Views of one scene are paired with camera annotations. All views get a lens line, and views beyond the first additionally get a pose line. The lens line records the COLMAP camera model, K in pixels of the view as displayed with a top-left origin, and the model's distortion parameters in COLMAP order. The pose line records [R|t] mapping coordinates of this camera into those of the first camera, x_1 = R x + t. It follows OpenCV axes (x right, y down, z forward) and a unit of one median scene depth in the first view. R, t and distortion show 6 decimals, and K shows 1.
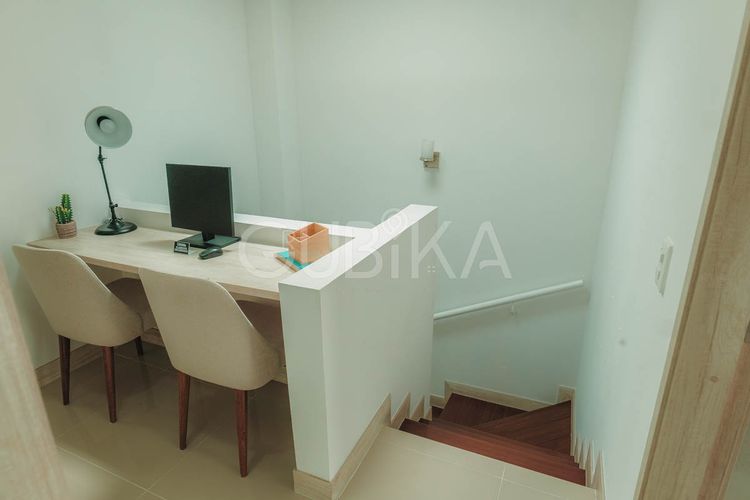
lens RADIAL K [[430.2, 0, 375.0], [0, 430.2, 250.0], [0, 0, 1]] dist [-0.004118, 0.000700]
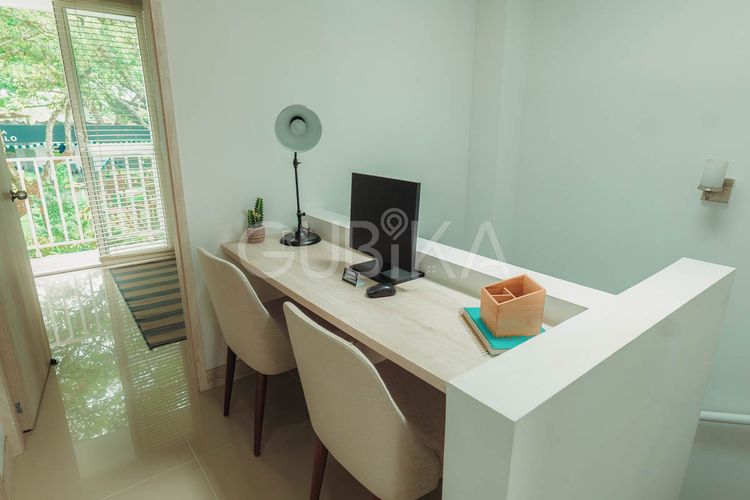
lens RADIAL K [[432.0, 0, 375.0], [0, 432.0, 250.0], [0, 0, 1]] dist [-0.029326, 0.000662]
pose [[0.880094, 0.140206, -0.453625, -0.045772], [-0.152535, 0.988252, 0.009508, -0.066669], [0.449630, 0.060826, 0.891142, 0.280508]]
